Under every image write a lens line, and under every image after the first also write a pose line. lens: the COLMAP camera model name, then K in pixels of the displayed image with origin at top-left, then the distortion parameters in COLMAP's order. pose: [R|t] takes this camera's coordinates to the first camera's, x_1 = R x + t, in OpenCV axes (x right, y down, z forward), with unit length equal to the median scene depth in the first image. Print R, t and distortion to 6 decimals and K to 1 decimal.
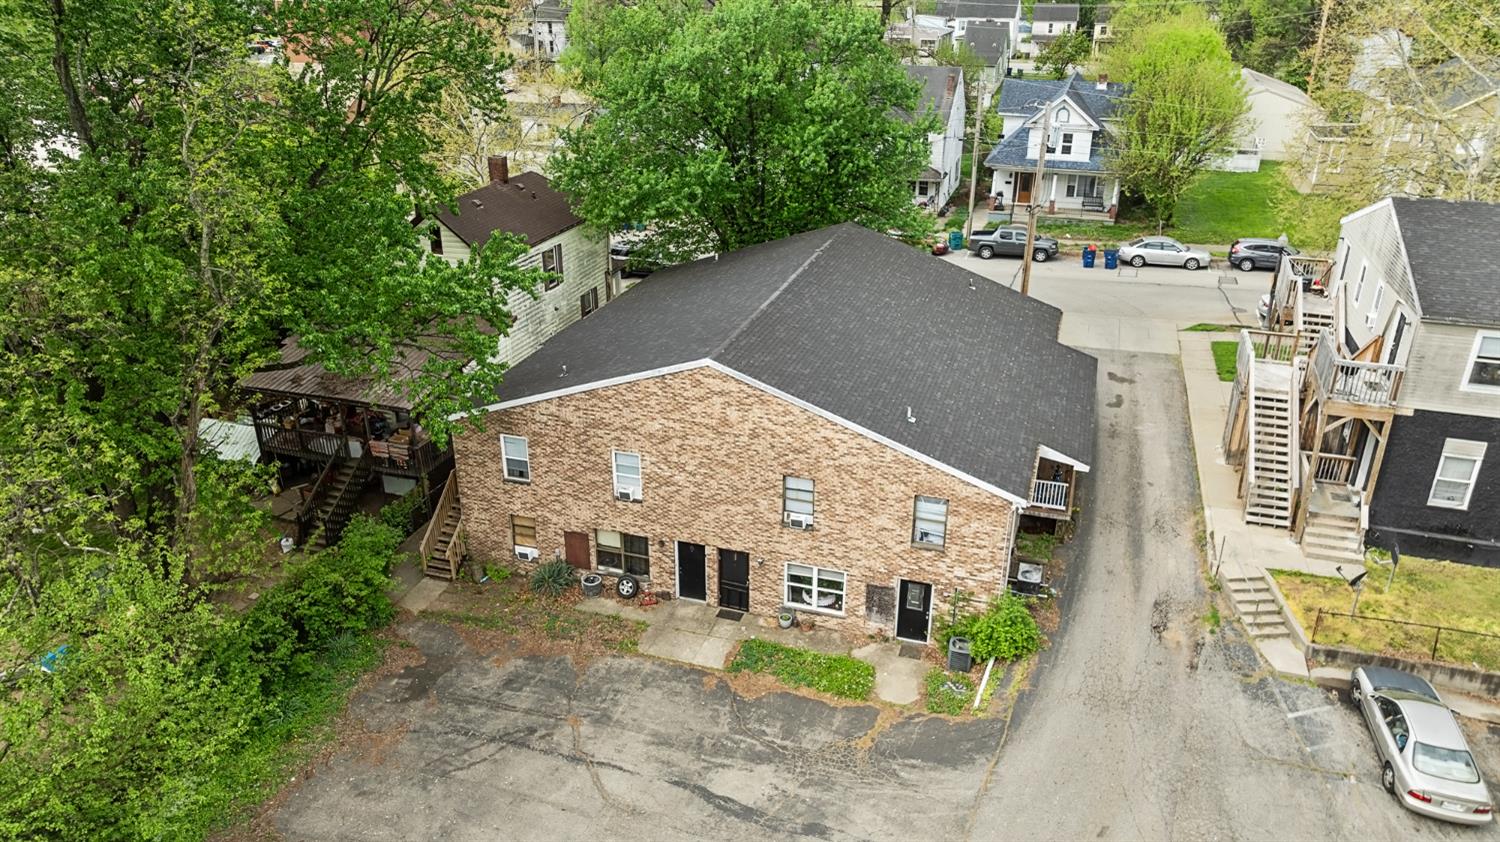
lens RADIAL K [[1057.1, 0, 750.5], [0, 1057.1, 422.1], [0, 0, 1]] dist [-0.029623, 0.026863]
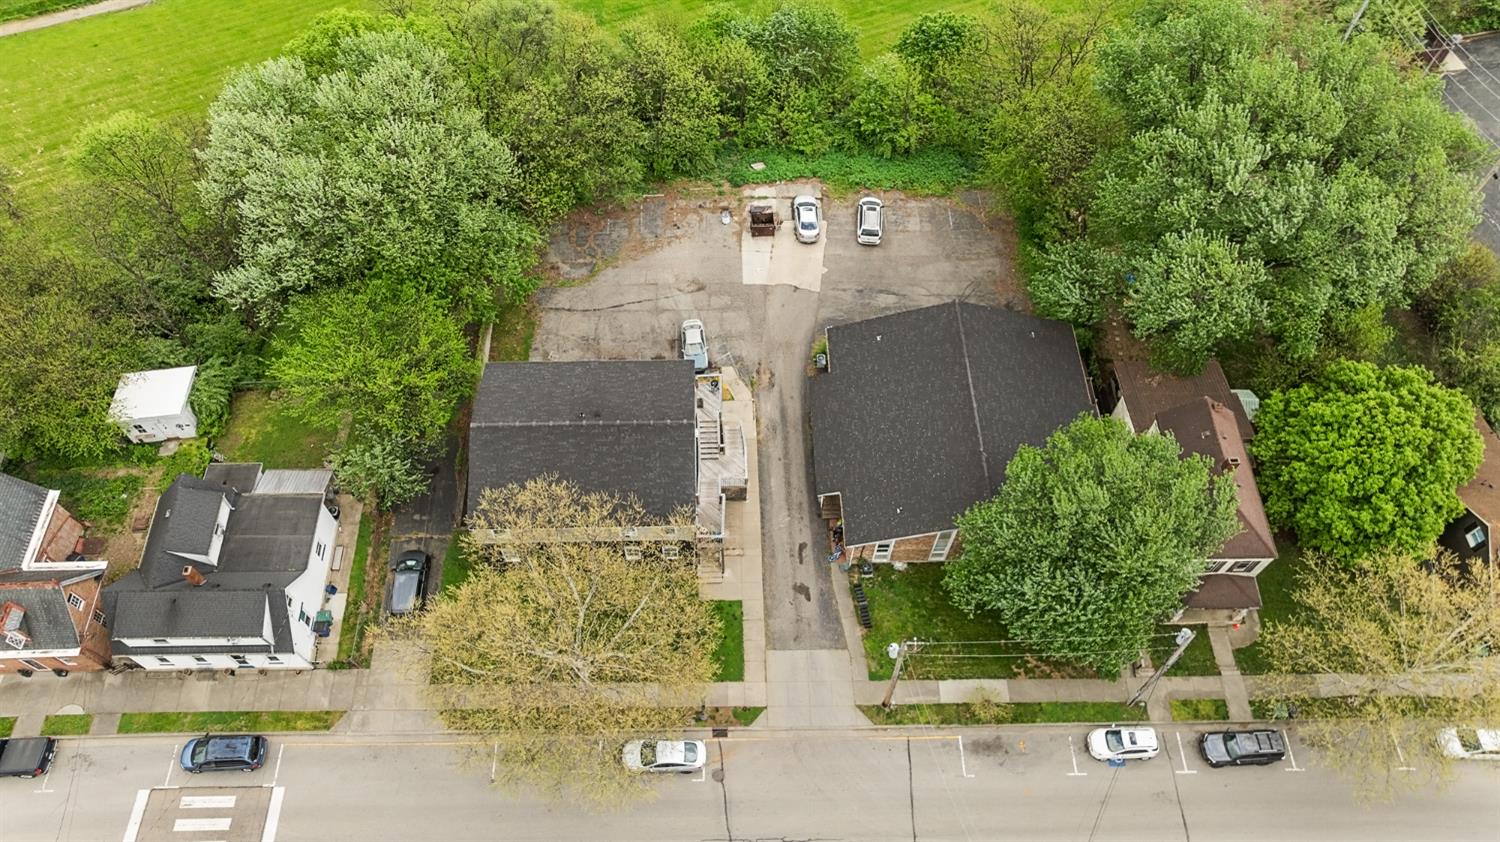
lens RADIAL K [[1057.1, 0, 738.3], [0, 1057.1, 421.7], [0, 0, 1]] dist [-0.029623, 0.026863]
pose [[-0.942466, 0.280051, -0.182565, 0.897011], [-0.144726, 0.150482, 0.977962, -2.171762], [0.301352, 0.948117, -0.101294, 1.227020]]
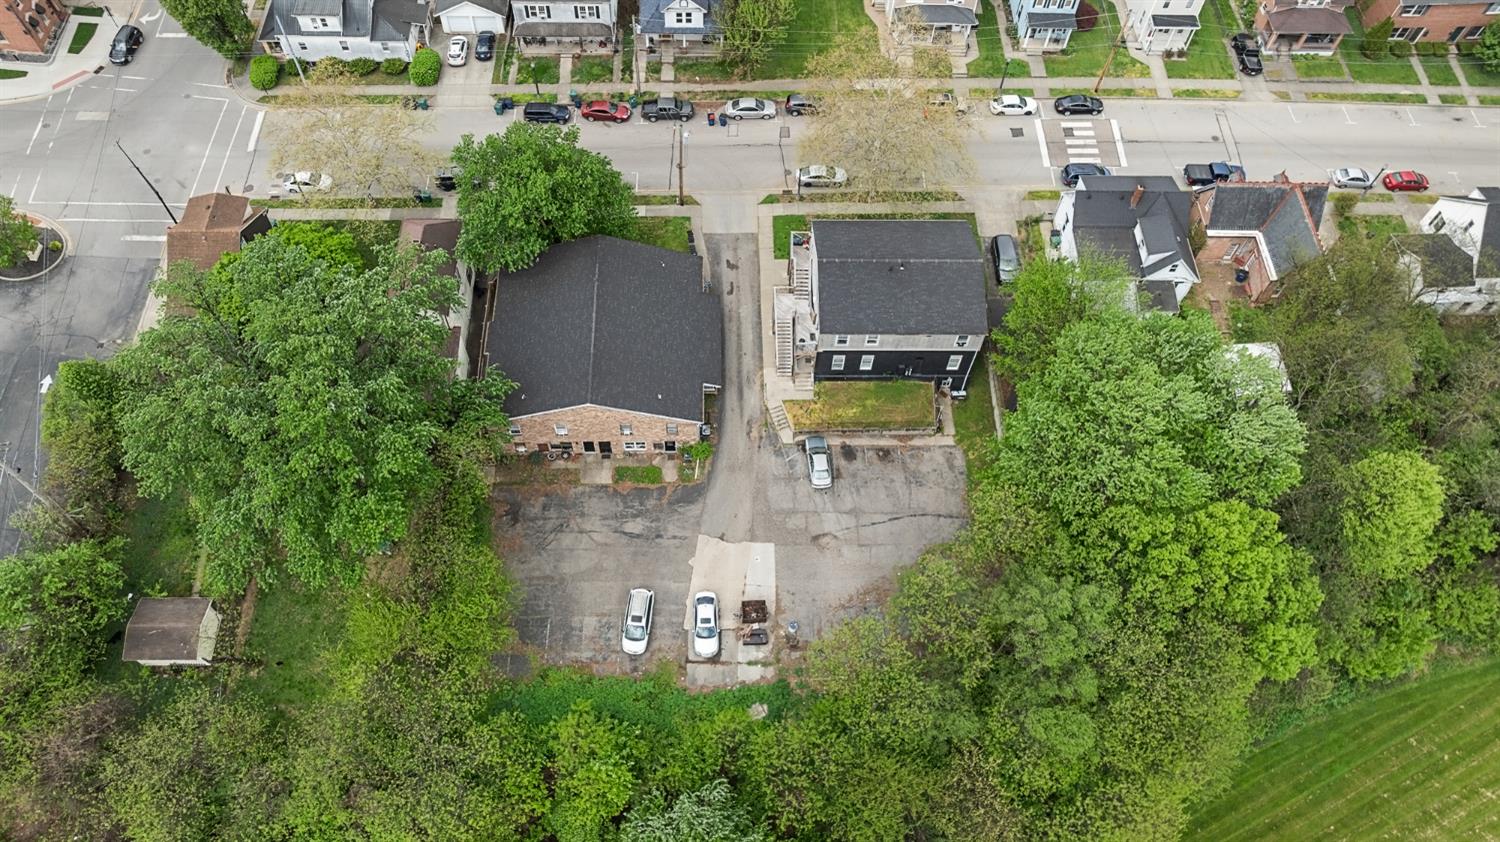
lens RADIAL K [[1057.1, 0, 750.8], [0, 1057.1, 416.1], [0, 0, 1]] dist [-0.029623, 0.026863]
pose [[0.943151, -0.272328, 0.190534, -0.159226], [0.111040, 0.798510, 0.591652, -1.493676], [-0.313267, -0.536861, 0.783355, -1.239461]]
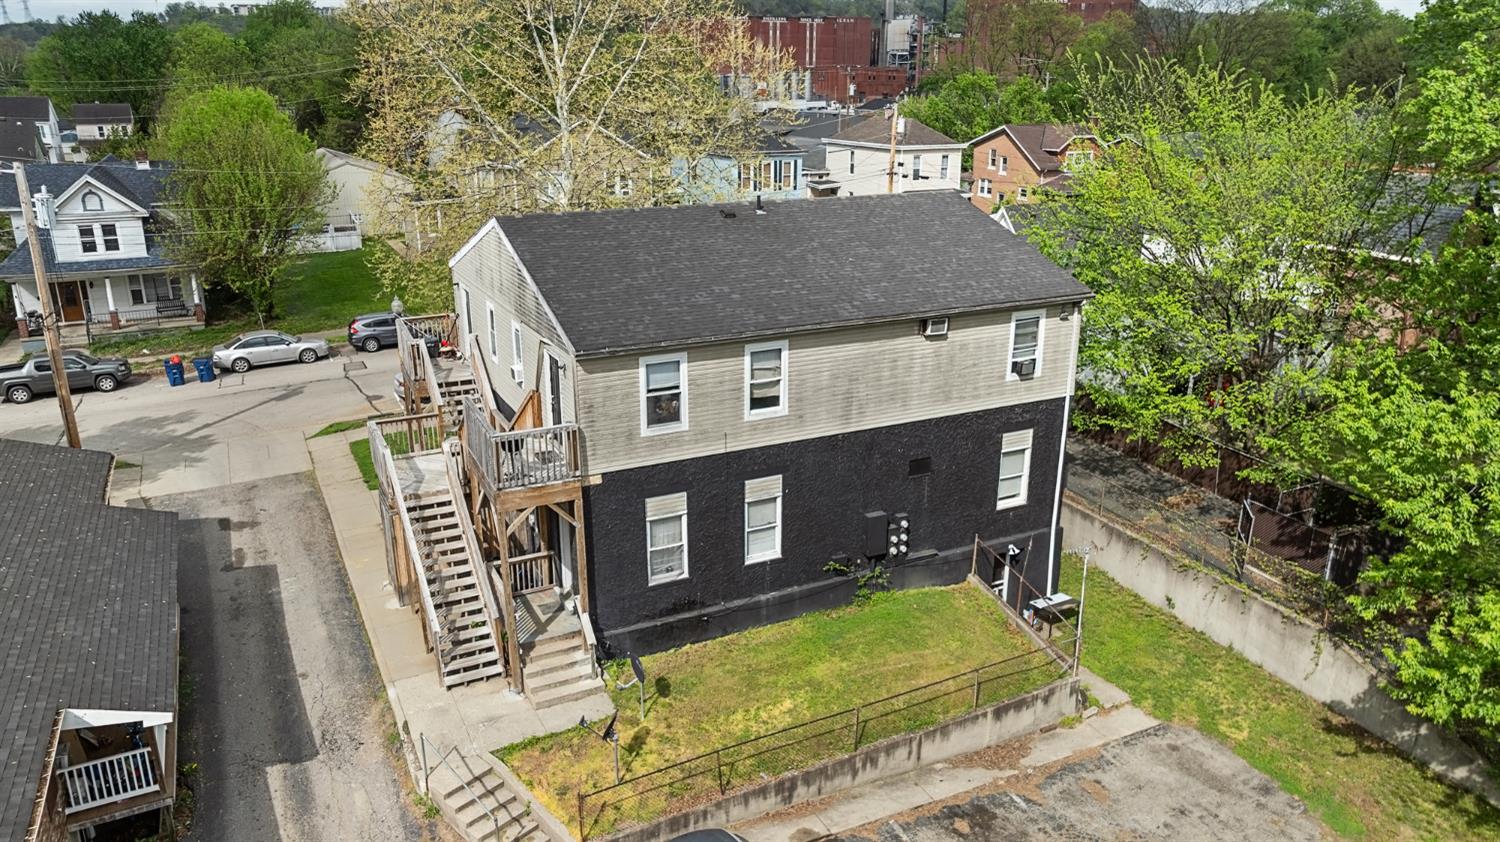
lens RADIAL K [[1057.1, 0, 743.9], [0, 1057.1, 424.1], [0, 0, 1]] dist [-0.029623, 0.026863]
pose [[0.711798, -0.222736, 0.666132, 0.187047], [0.285596, 0.958229, 0.015230, -0.026288], [-0.641700, 0.179404, 0.745678, 0.325338]]
